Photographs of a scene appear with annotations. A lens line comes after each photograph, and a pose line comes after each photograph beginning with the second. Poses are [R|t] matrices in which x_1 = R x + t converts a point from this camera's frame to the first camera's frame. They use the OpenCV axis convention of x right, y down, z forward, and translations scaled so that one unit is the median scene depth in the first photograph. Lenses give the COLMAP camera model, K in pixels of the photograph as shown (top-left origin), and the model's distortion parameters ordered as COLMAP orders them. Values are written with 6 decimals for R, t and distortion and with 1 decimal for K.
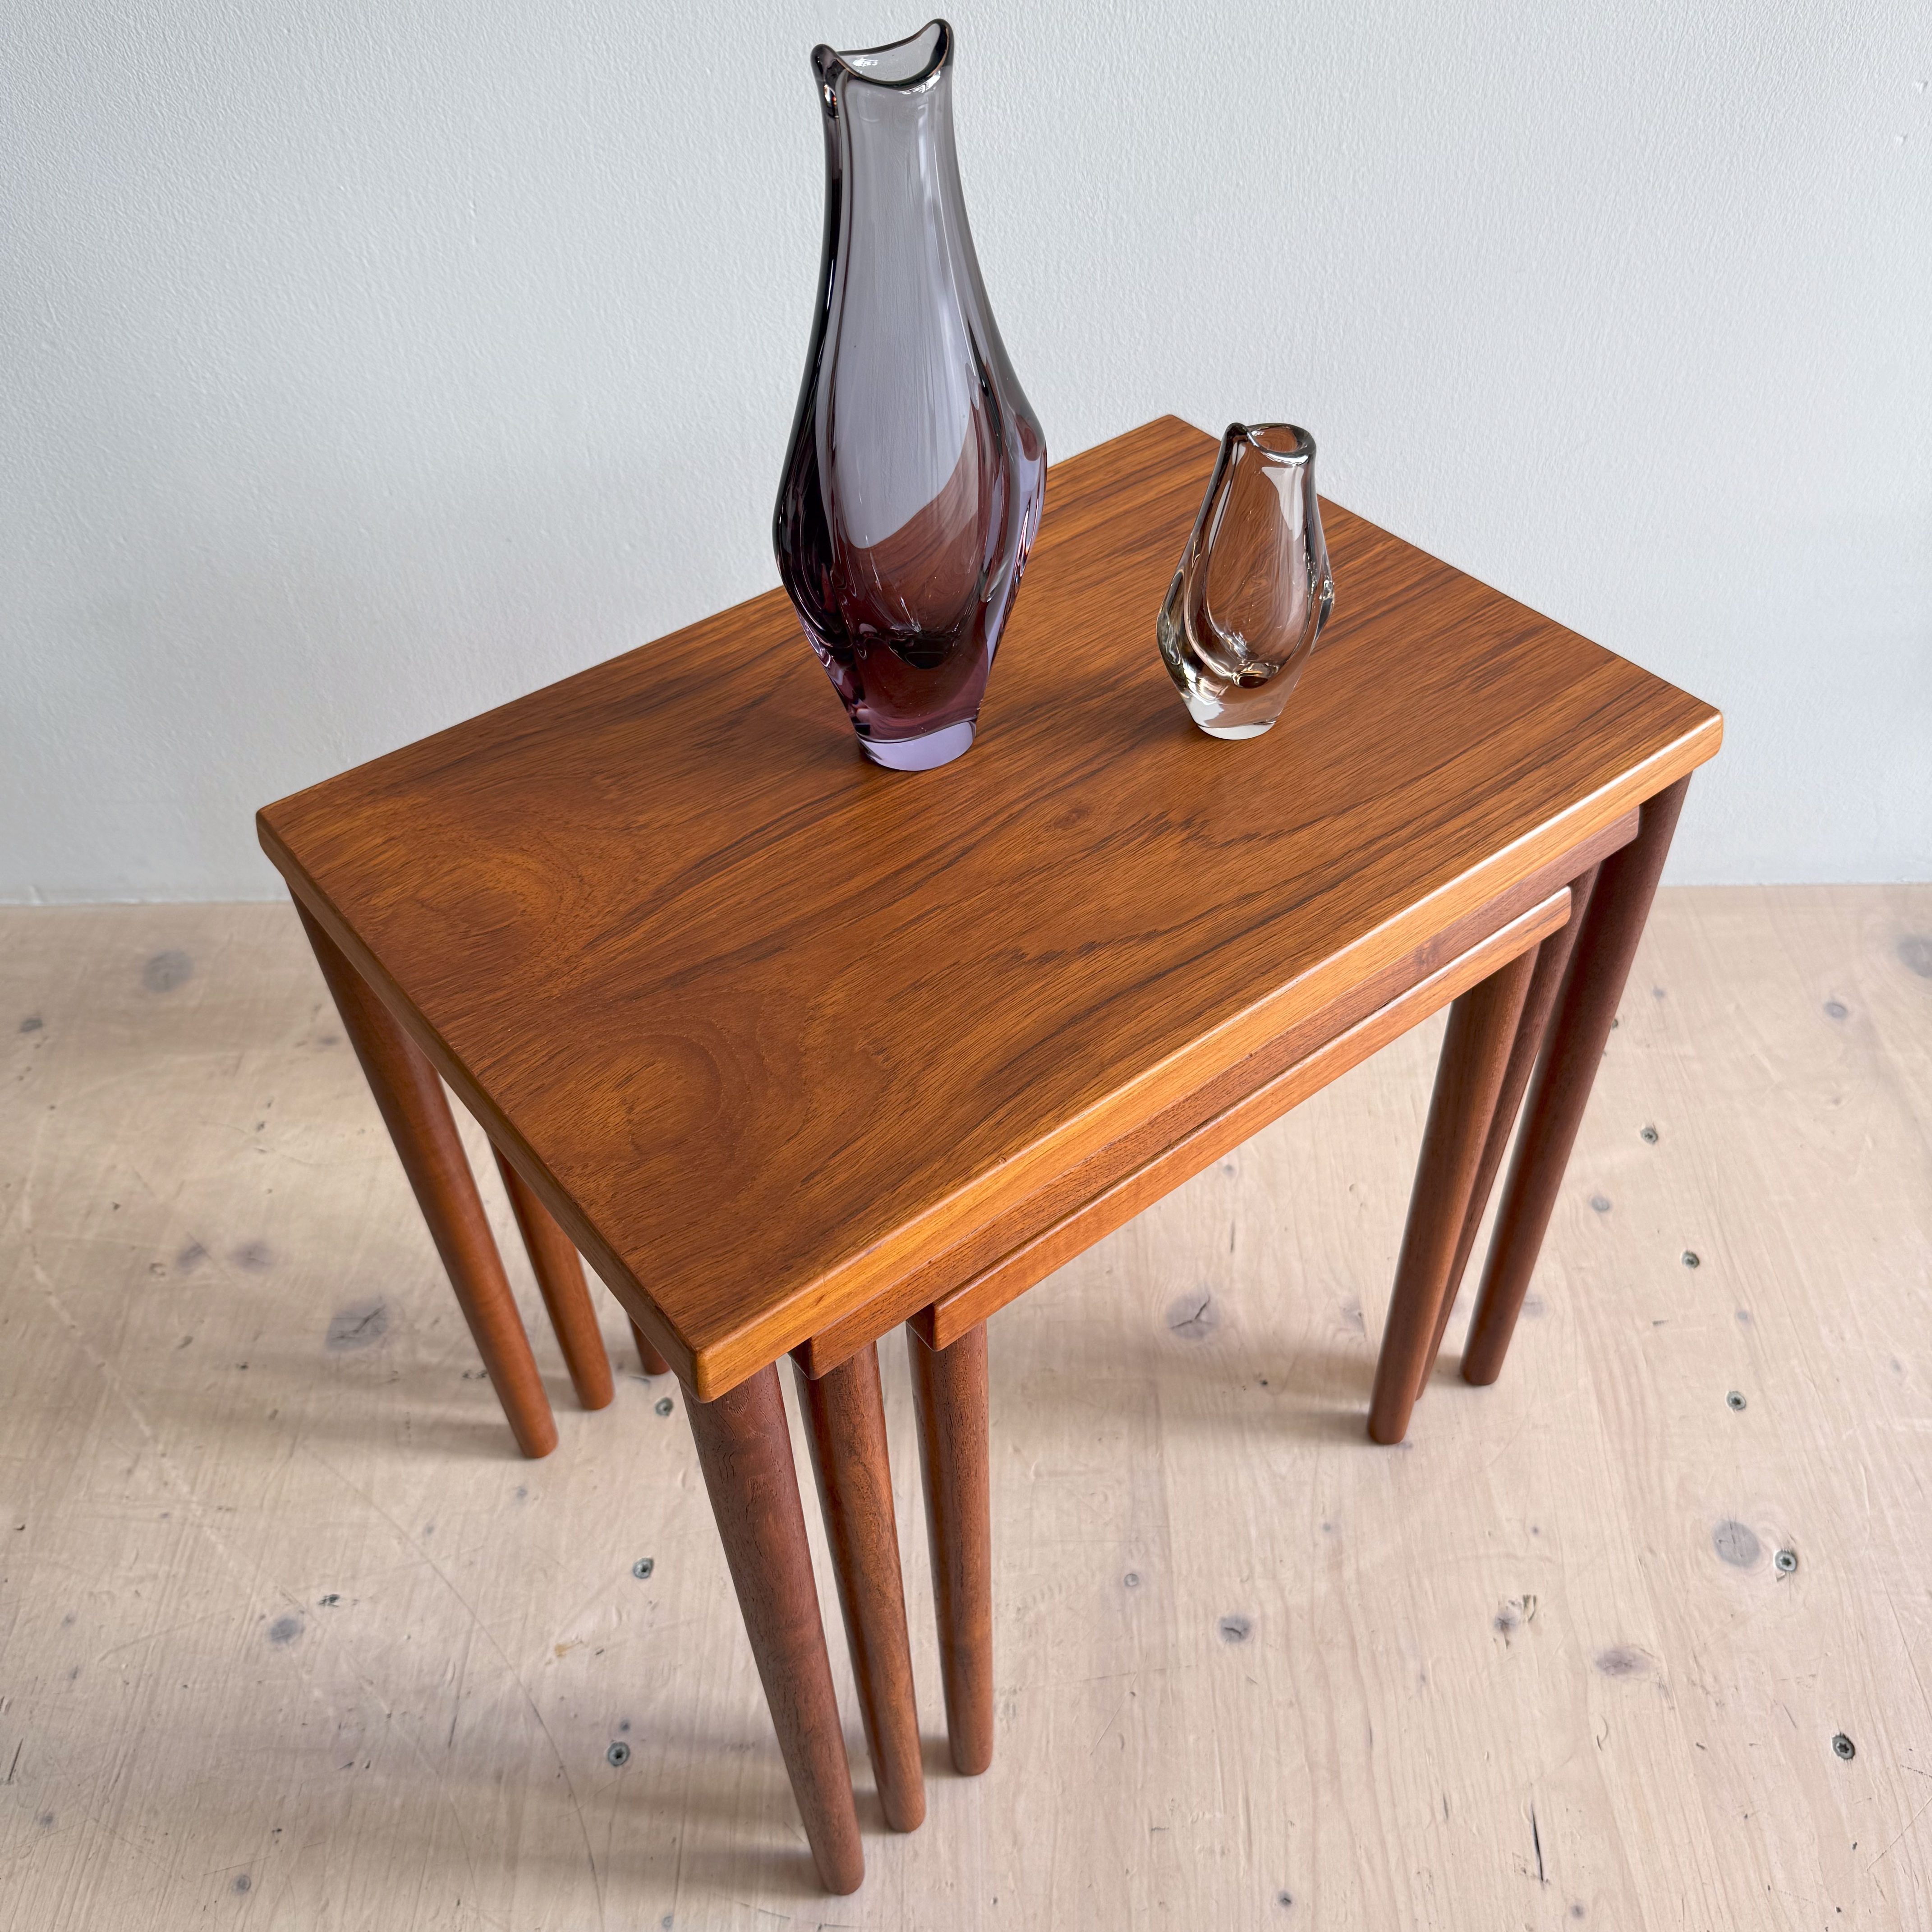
lens RADIAL K [[1820.3, 0, 930.0], [0, 1820.3, 965.6], [0, 0, 1]] dist [0.033768, -0.077531]
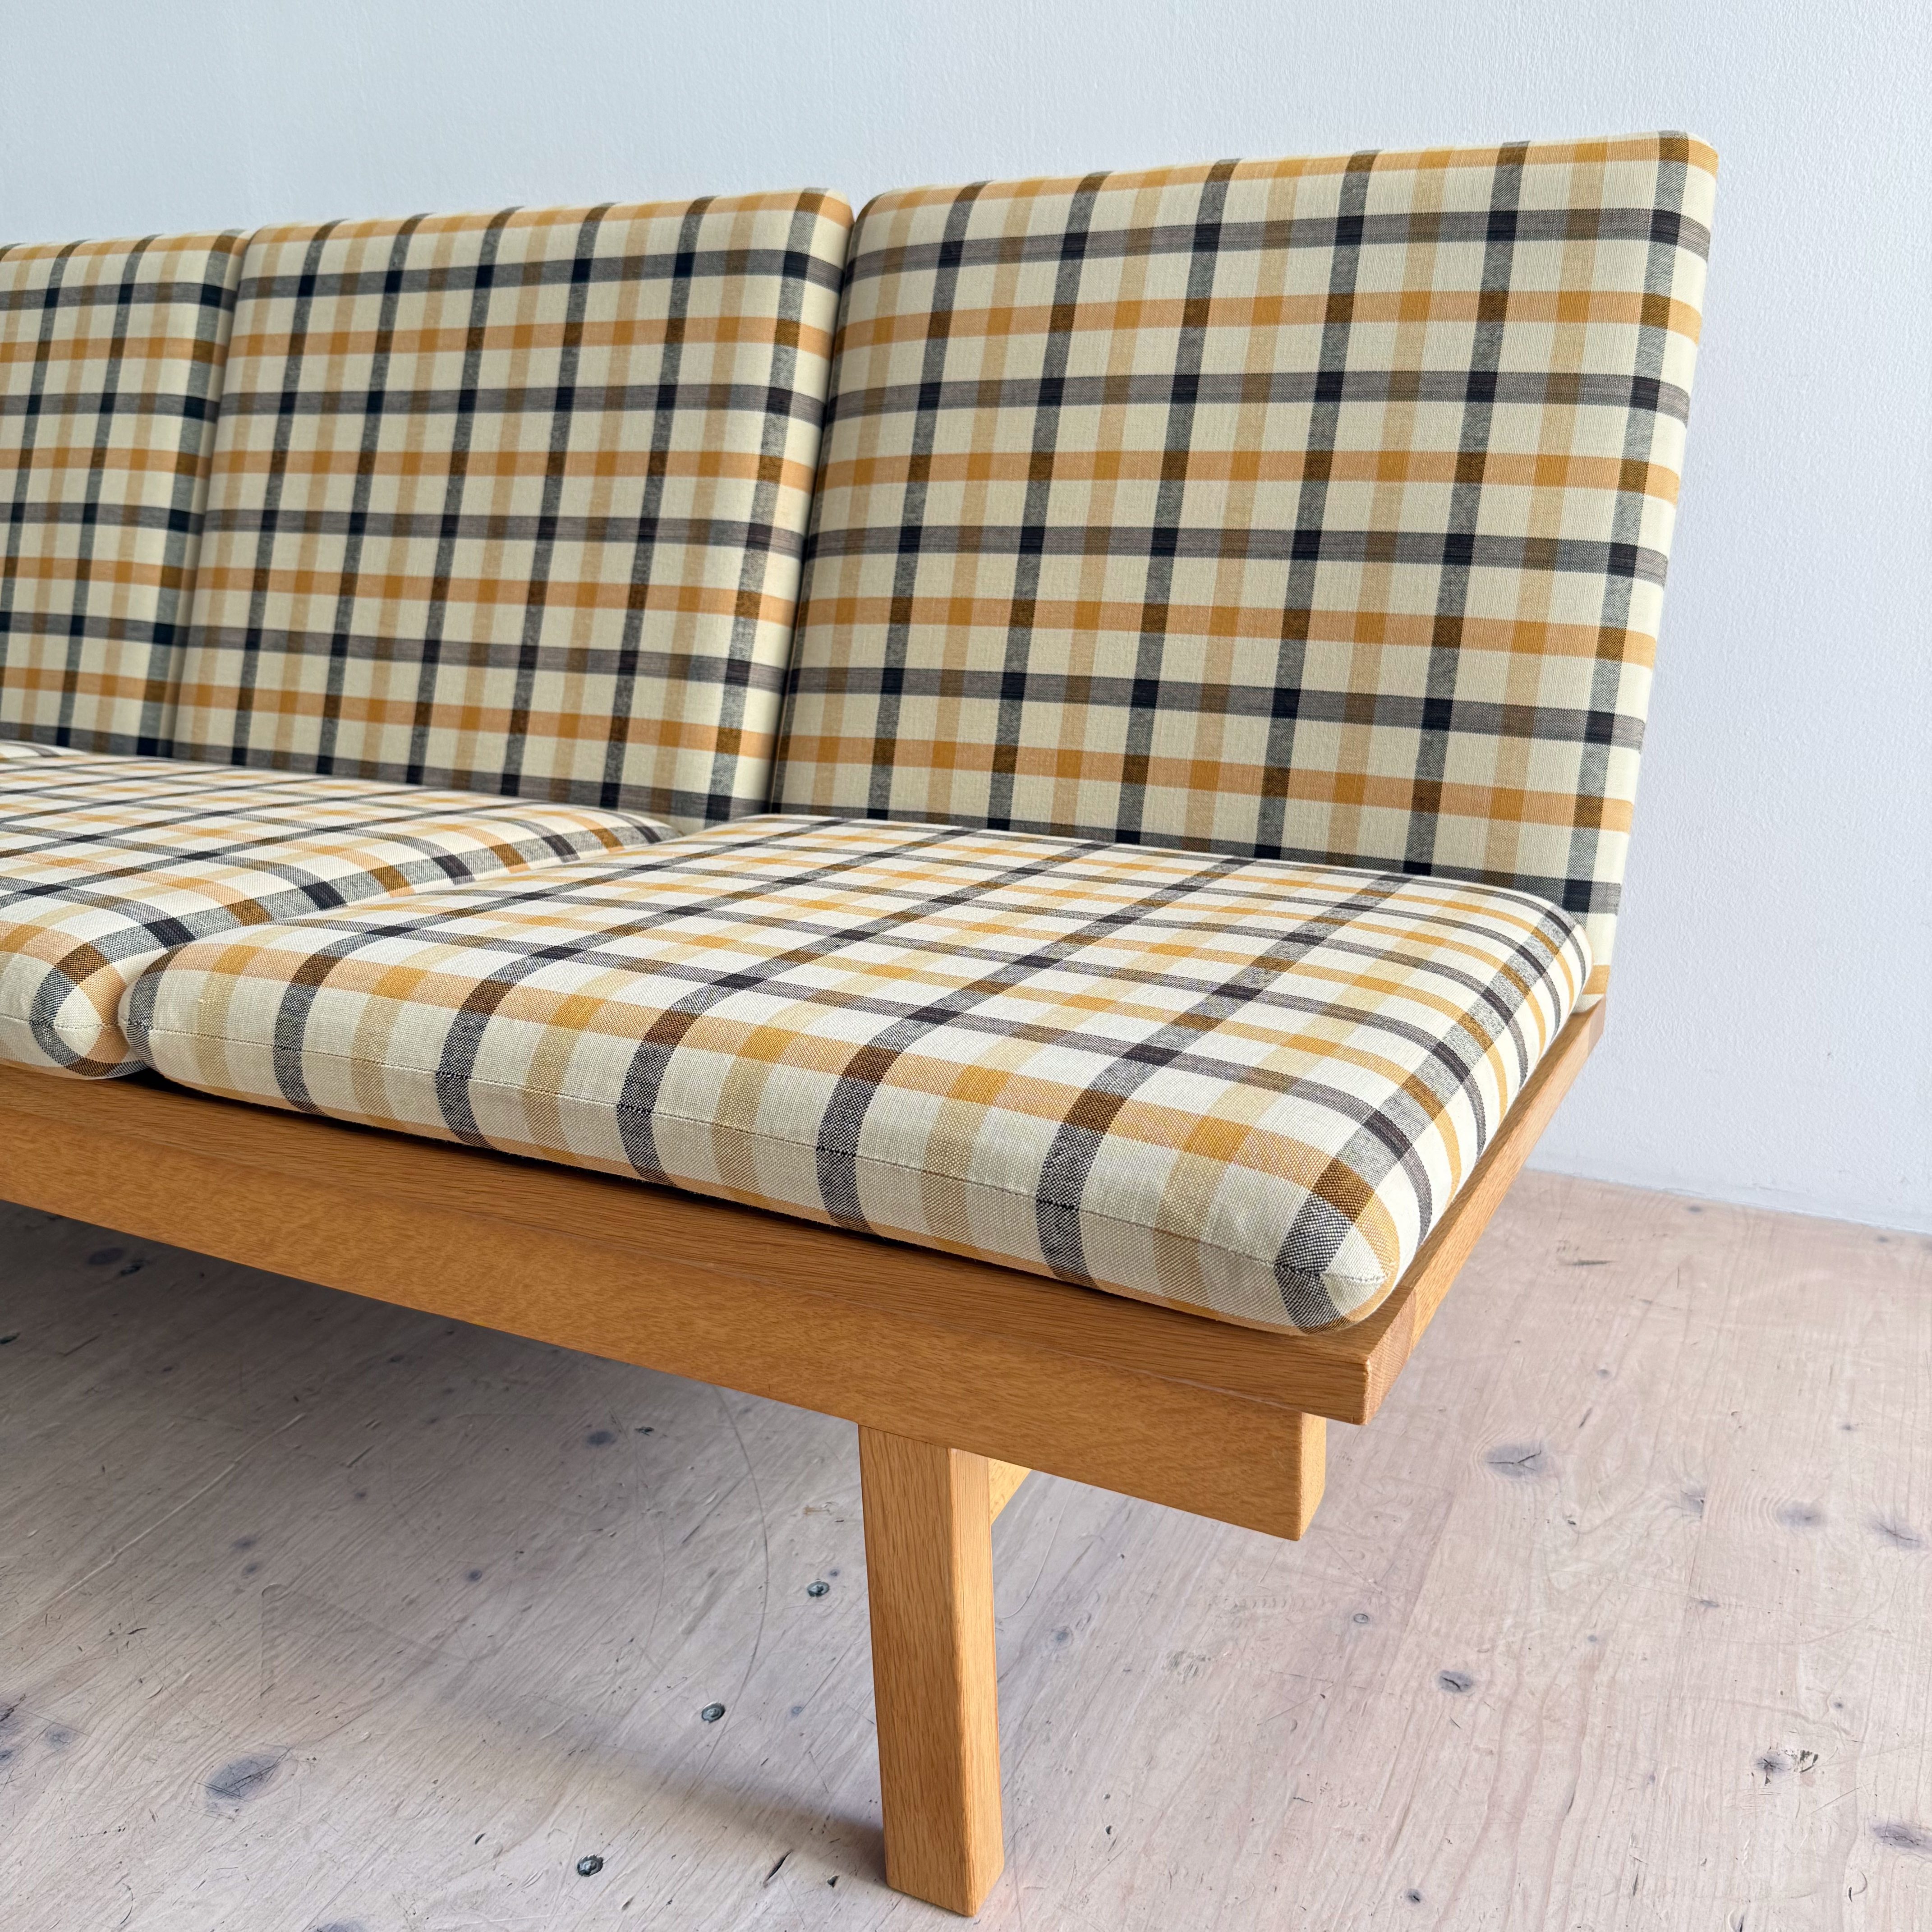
lens RADIAL K [[1821.4, 0, 966.0], [0, 1821.4, 966.0], [0, 0, 1]] dist [-0.013742, -0.004639]
pose [[0.907106, 0.146971, -0.394409, 0.252484], [-0.299316, 0.884054, -0.358968, 0.448776], [0.295921, 0.443675, 0.845922, -0.005580]]
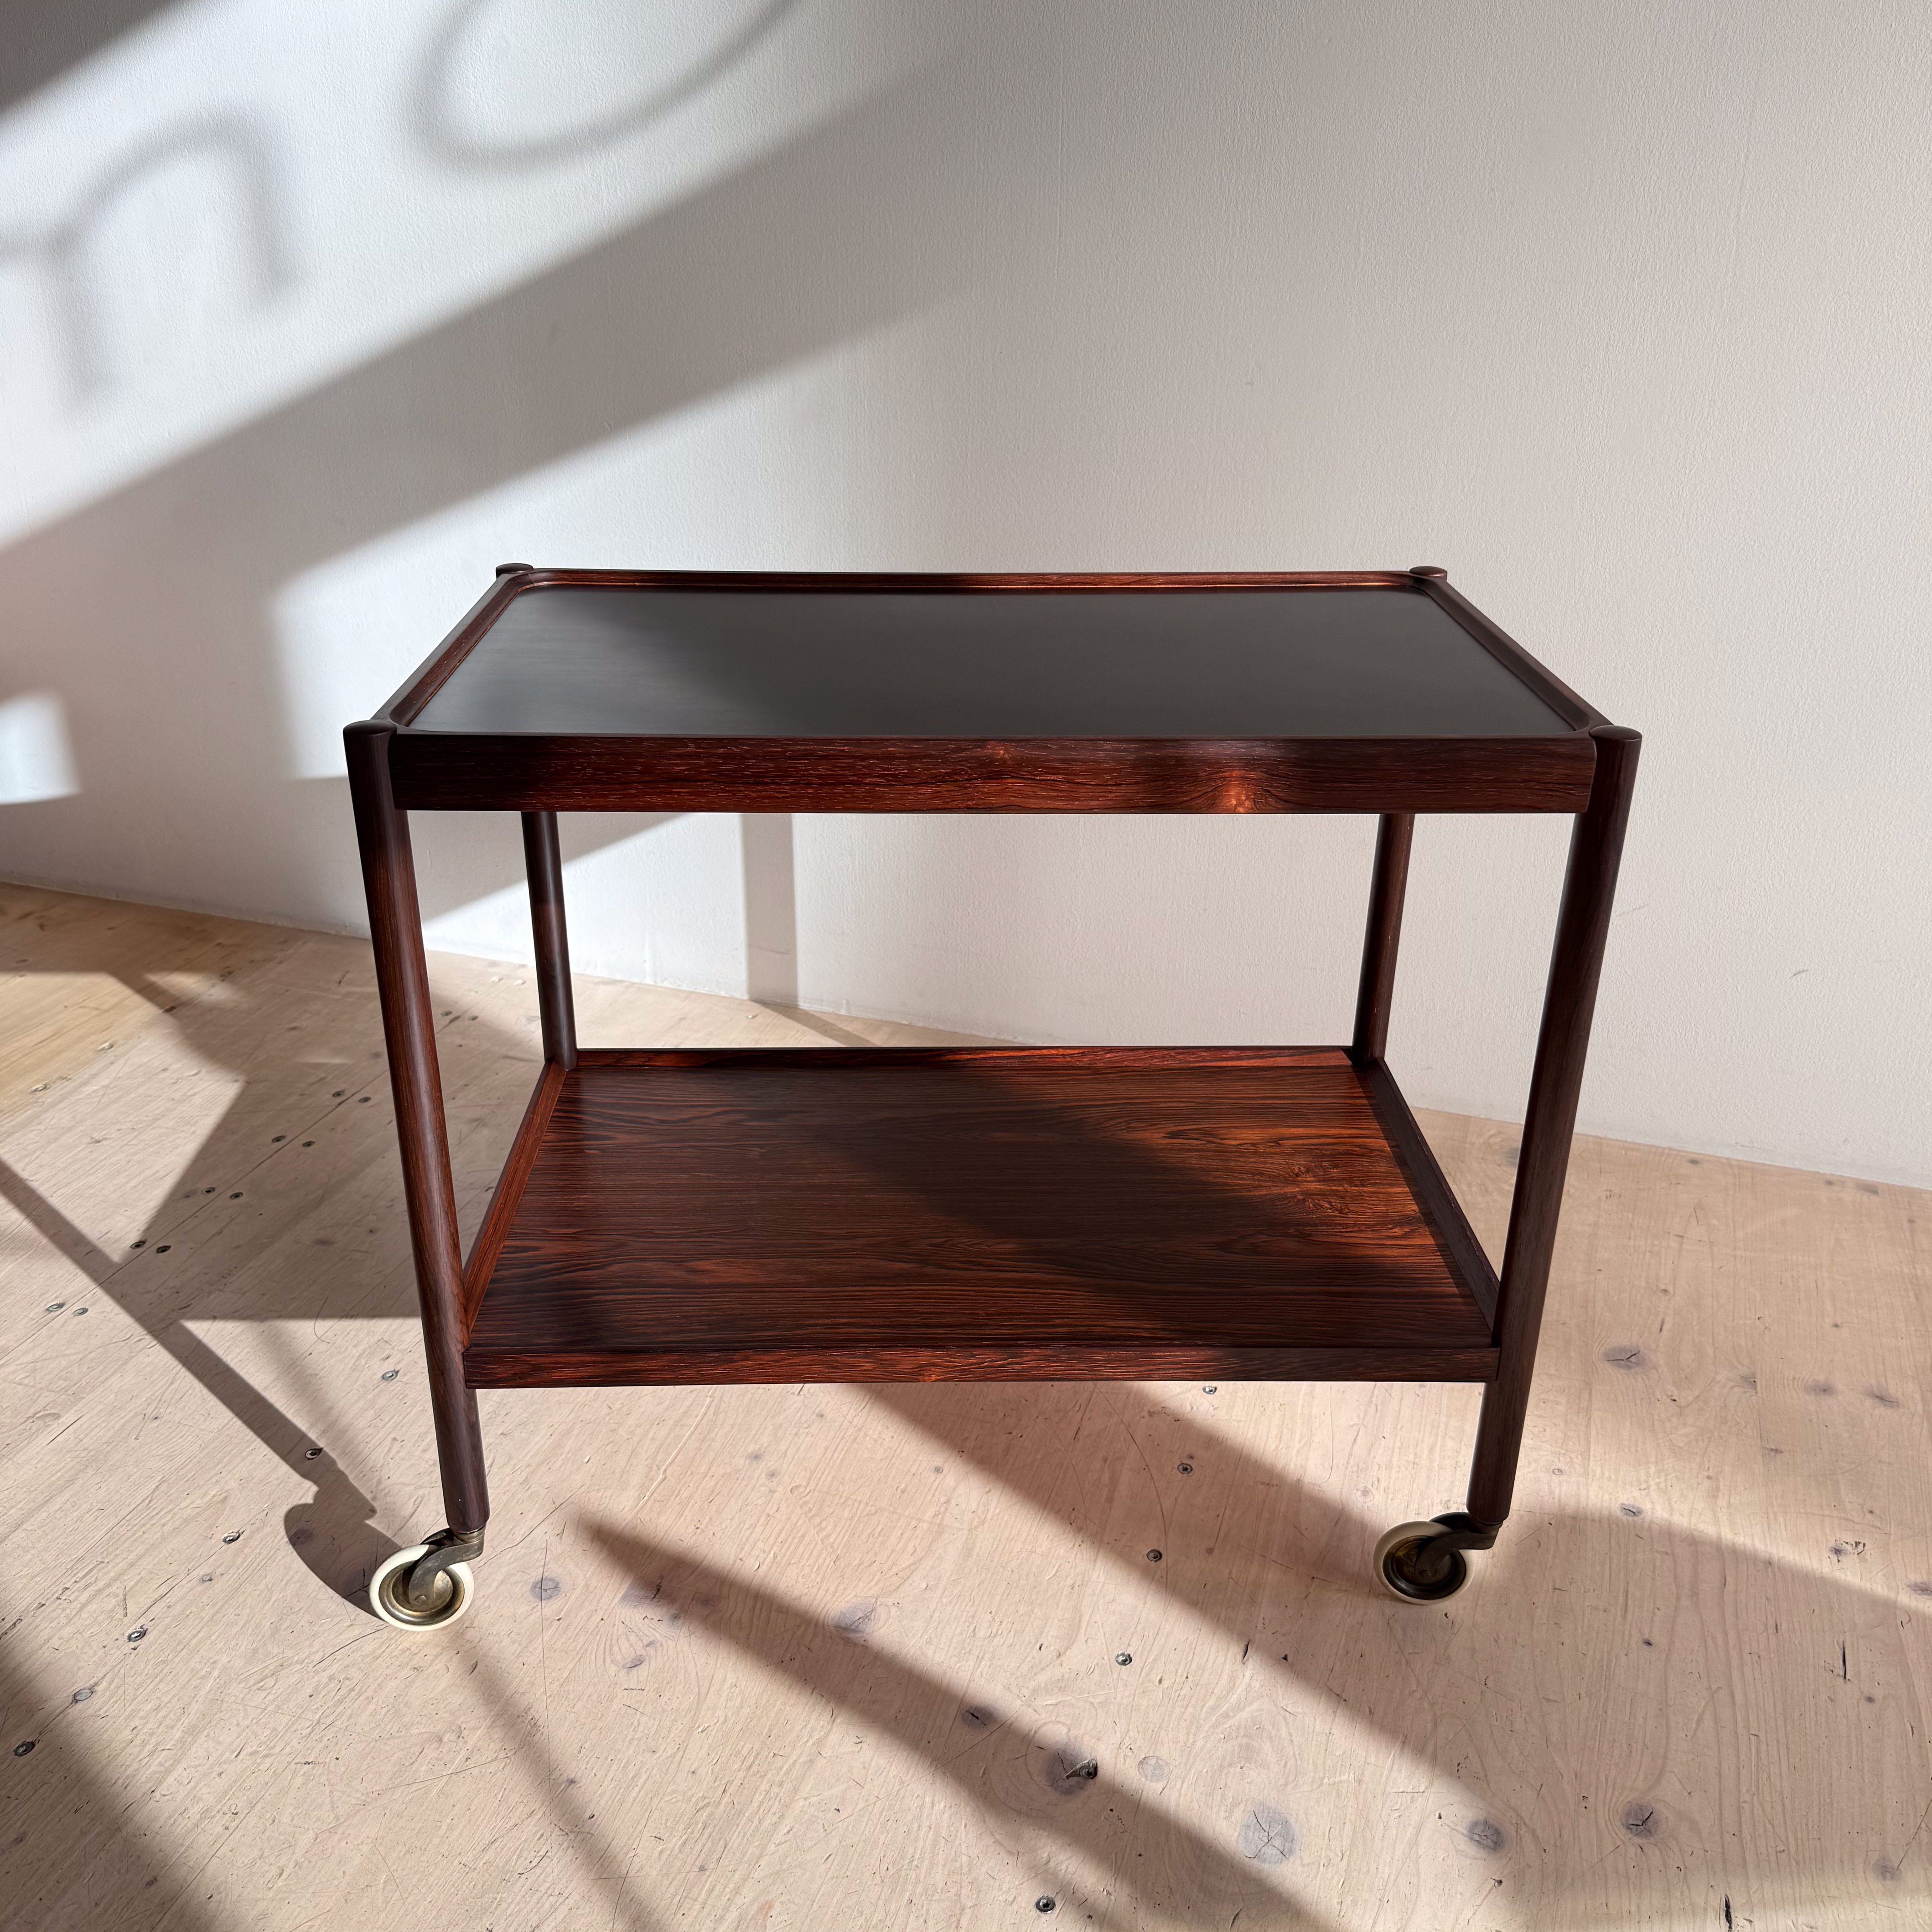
lens RADIAL K [[1825.1, 0, 934.1], [0, 1825.1, 1012.9], [0, 0, 1]] dist [-0.010244, -0.007507]
pose [[0.951033, 0.169107, -0.258725, -0.044022], [-0.245493, 0.921858, -0.299853, 0.563865], [0.187800, 0.348685, 0.918232, -0.512369]]
